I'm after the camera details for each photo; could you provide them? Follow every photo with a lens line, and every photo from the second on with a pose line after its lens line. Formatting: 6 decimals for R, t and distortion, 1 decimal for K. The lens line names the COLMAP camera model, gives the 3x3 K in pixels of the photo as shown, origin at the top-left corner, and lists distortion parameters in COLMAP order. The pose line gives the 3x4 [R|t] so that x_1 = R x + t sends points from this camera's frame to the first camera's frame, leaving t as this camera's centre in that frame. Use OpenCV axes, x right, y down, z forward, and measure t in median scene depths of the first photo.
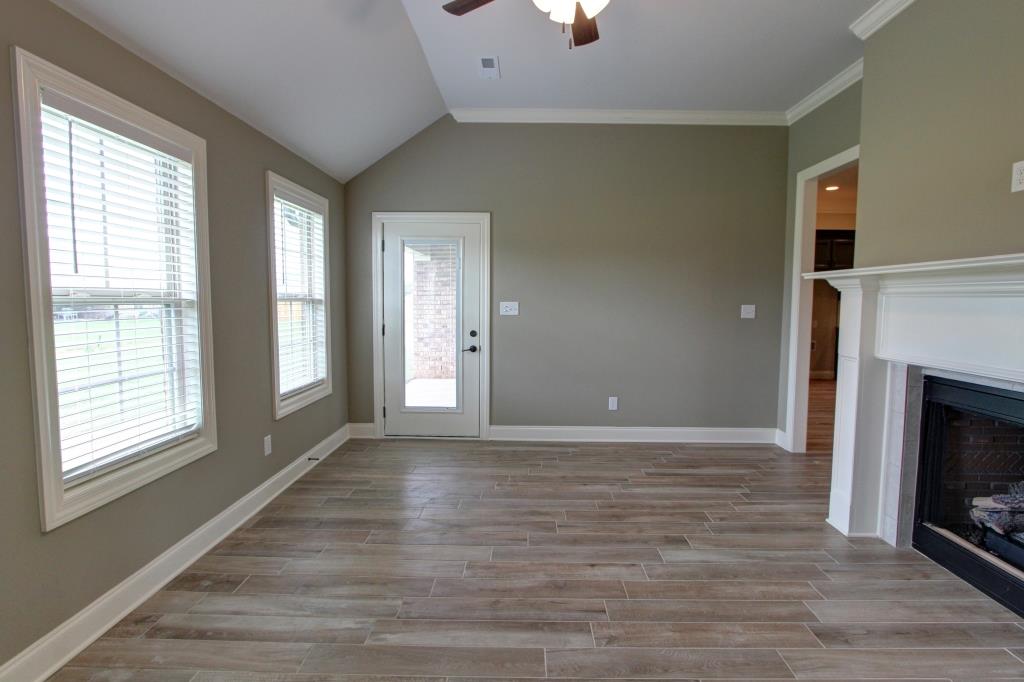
lens RADIAL K [[480.2, 0, 529.3], [0, 480.2, 331.5], [0, 0, 1]] dist [-0.015574, -0.000266]
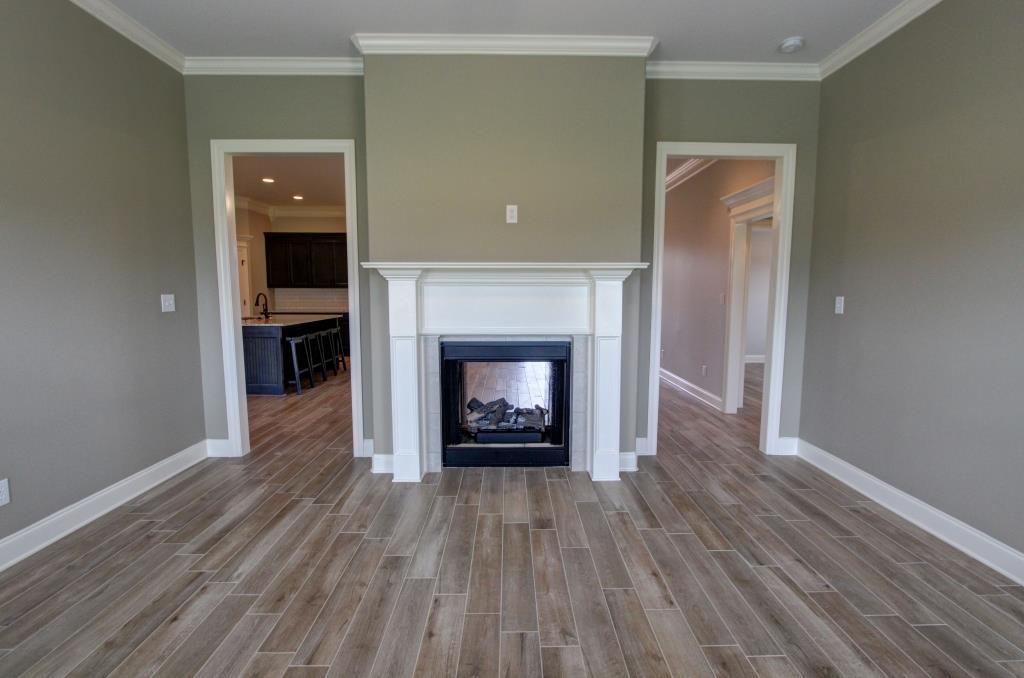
lens RADIAL K [[482.8, 0, 511.0], [0, 482.8, 336.2], [0, 0, 1]] dist [-0.011565, 0.001007]
pose [[-0.010362, -0.106776, 0.994229, -0.487511], [0.065574, 0.992070, 0.107227, -0.053761], [-0.997794, 0.066306, -0.003278, 0.692517]]
